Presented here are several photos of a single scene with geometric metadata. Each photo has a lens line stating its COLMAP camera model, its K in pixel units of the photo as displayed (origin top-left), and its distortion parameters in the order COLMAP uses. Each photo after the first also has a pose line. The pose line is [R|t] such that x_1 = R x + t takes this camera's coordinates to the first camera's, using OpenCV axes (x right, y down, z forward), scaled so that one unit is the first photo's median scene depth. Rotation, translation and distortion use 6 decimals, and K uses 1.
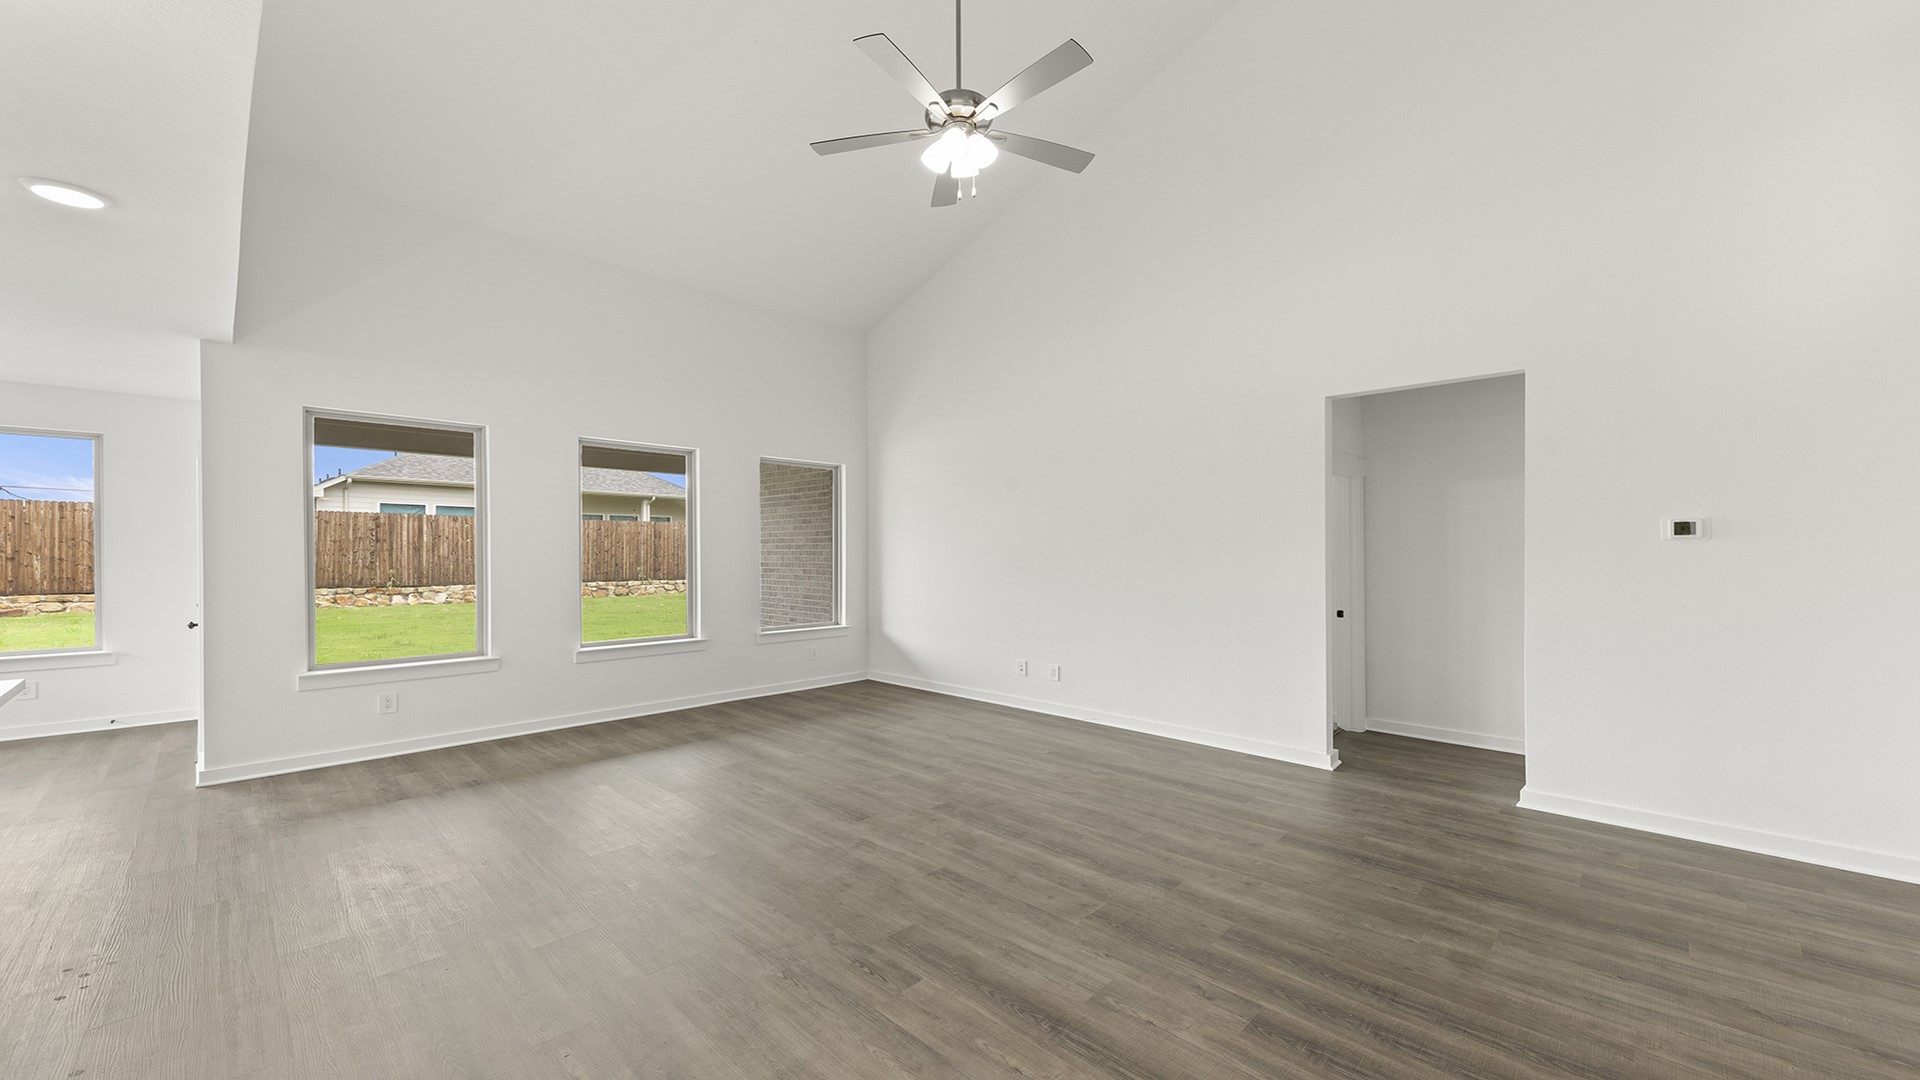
lens RADIAL K [[712.9, 0, 960.0], [0, 712.9, 540.0], [0, 0, 1]] dist [0.001946, 0.000111]
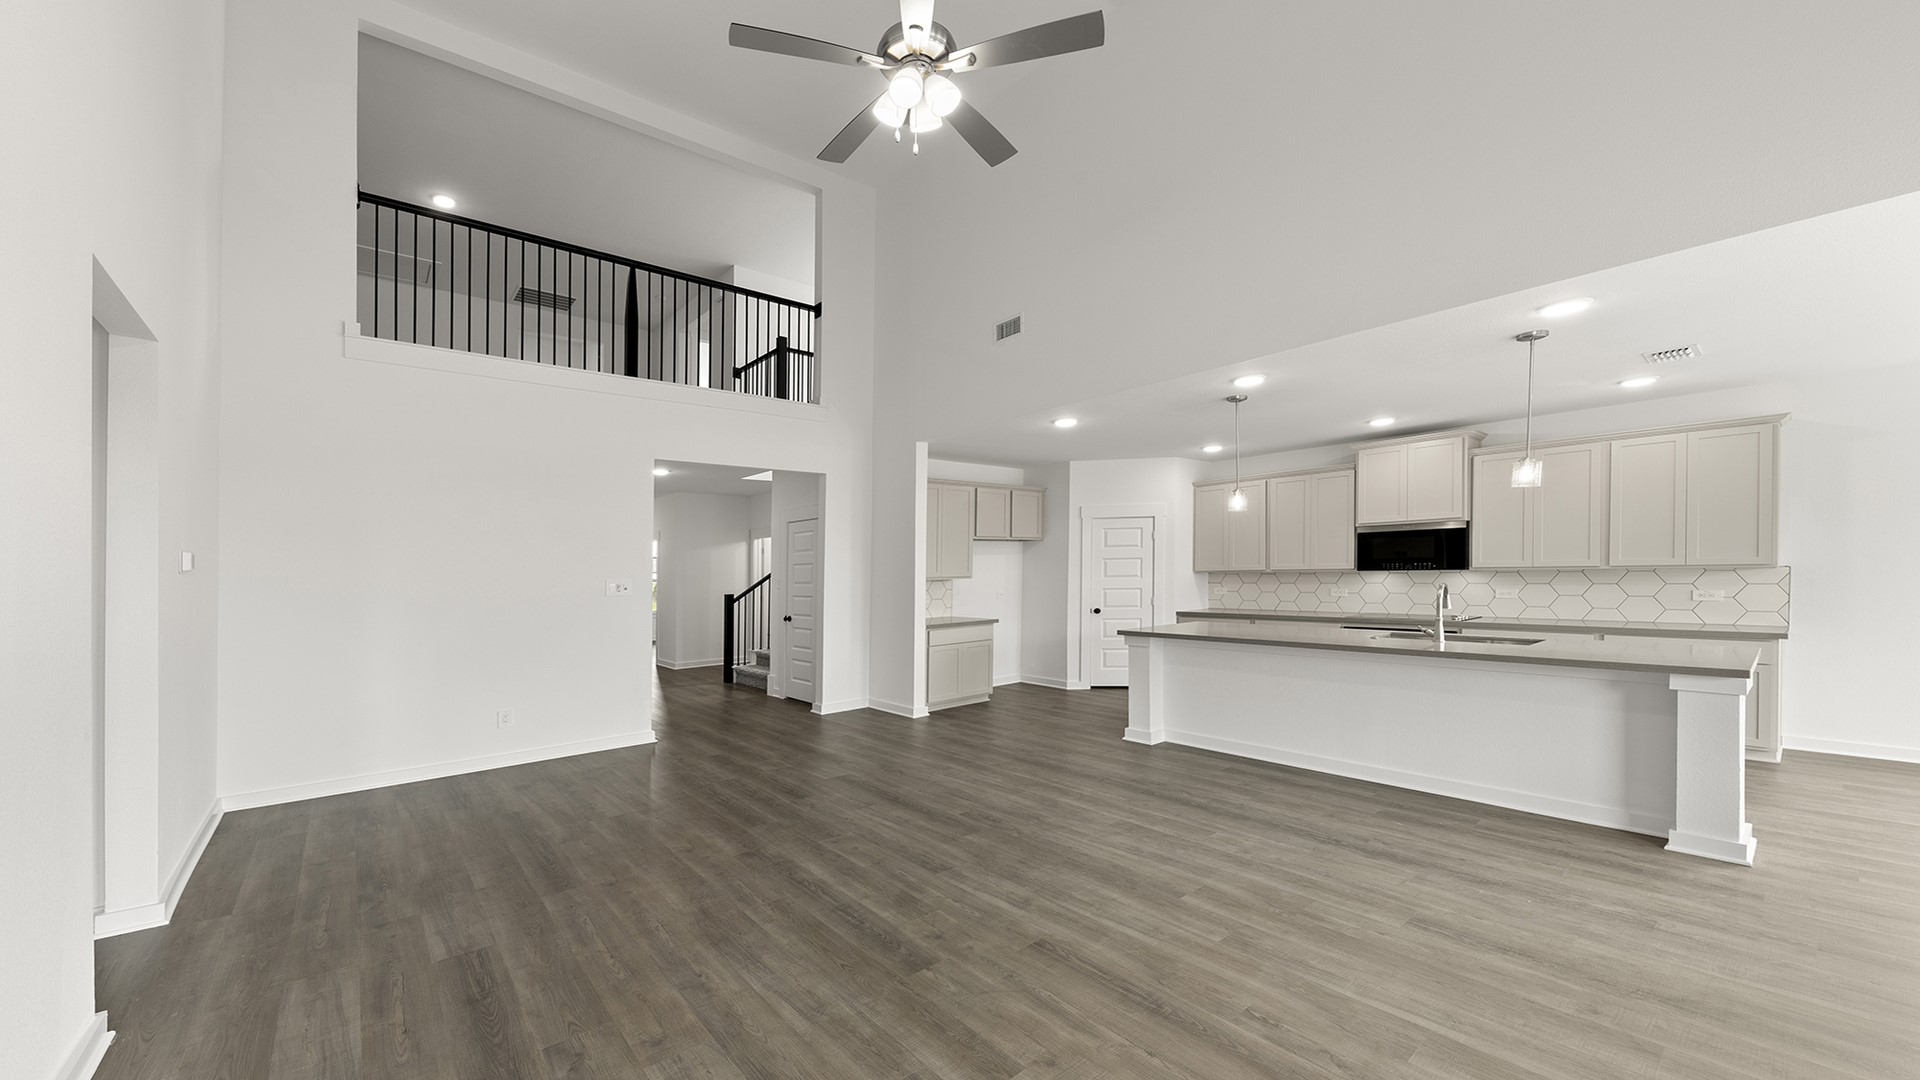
lens RADIAL K [[696.6, 0, 960.0], [0, 696.6, 540.0], [0, 0, 1]] dist [-0.000155, -0.000102]
pose [[-0.997752, 0.022842, 0.063005, -0.122730], [0.019035, 0.997994, -0.060379, 0.029523], [-0.064258, -0.059044, -0.996185, 1.873232]]
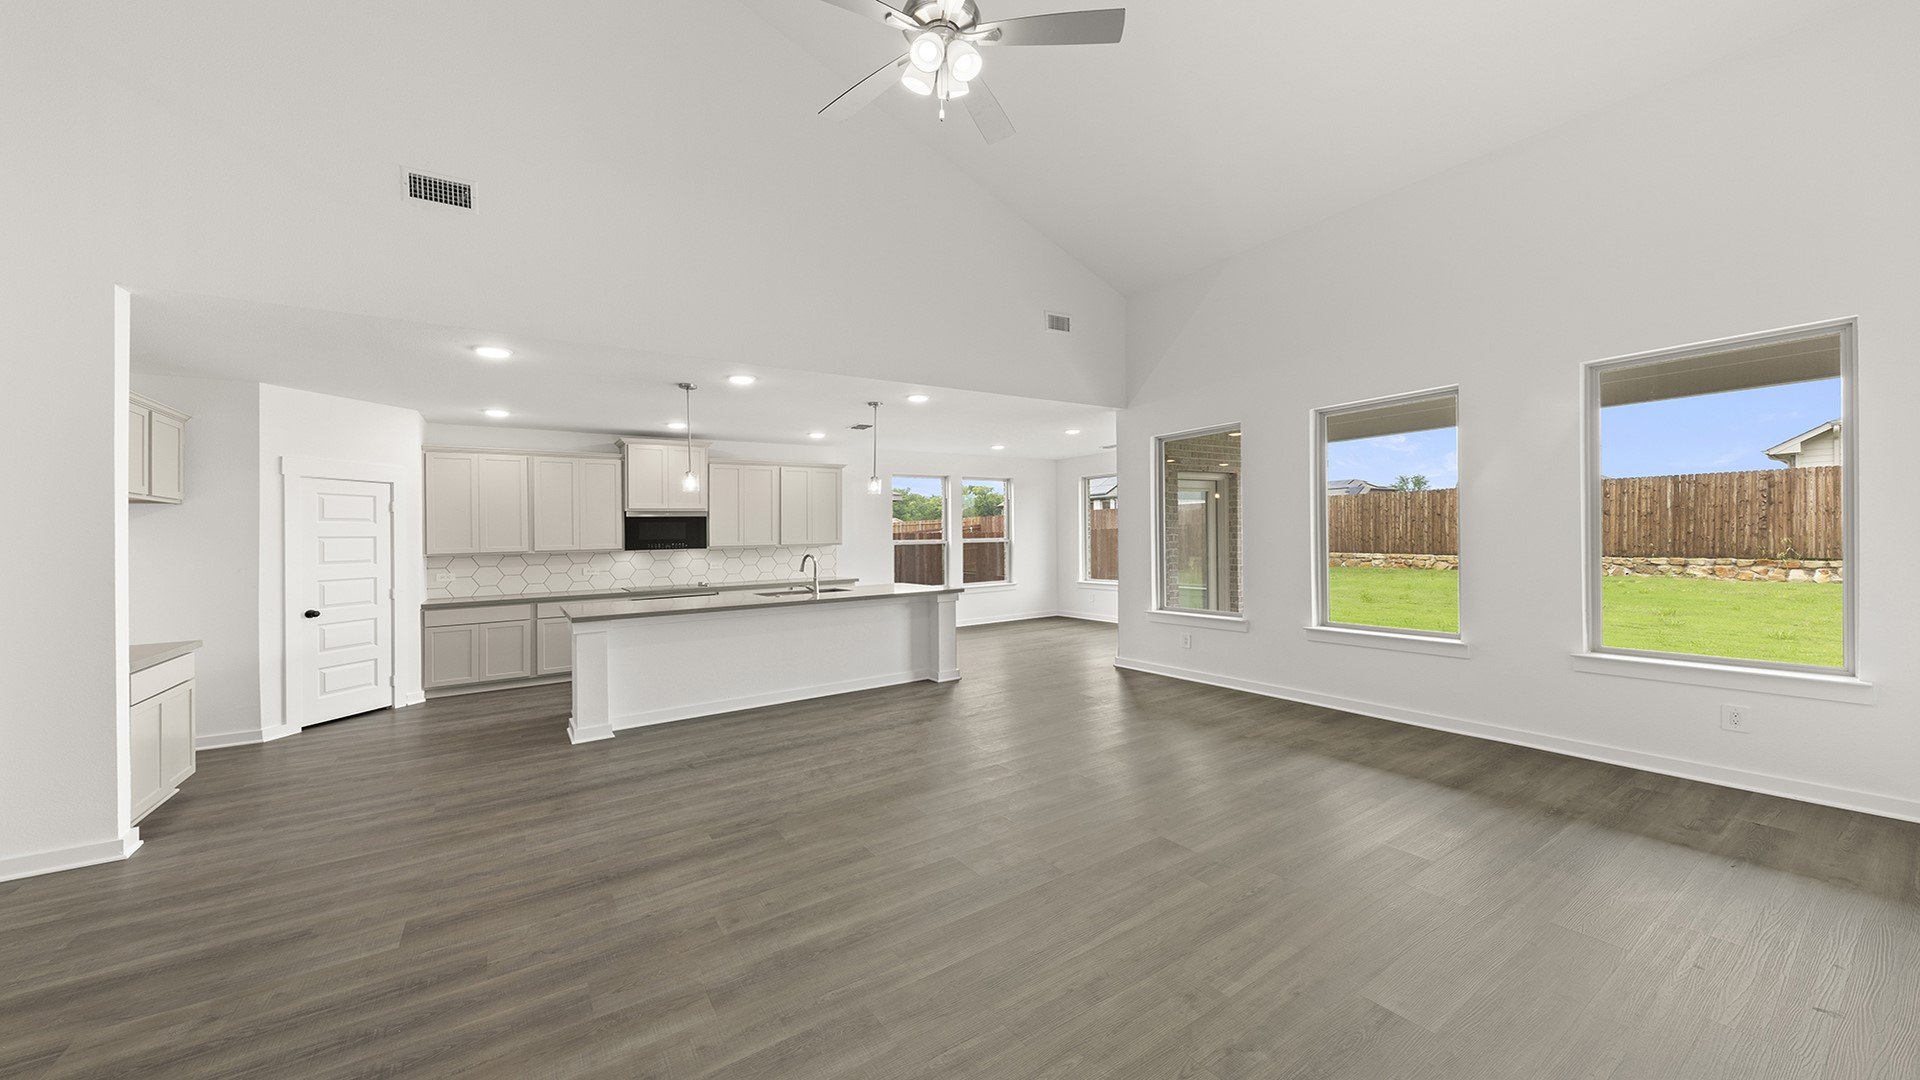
lens RADIAL K [[655.5, 0, 942.5], [0, 655.5, 537.1], [0, 0, 1]] dist [0.001361, -0.000095]
pose [[-0.199493, 0.007166, -0.979873, 0.780485], [0.039396, 0.999223, -0.000713, 0.016970], [0.979107, -0.038745, -0.199620, 1.185688]]
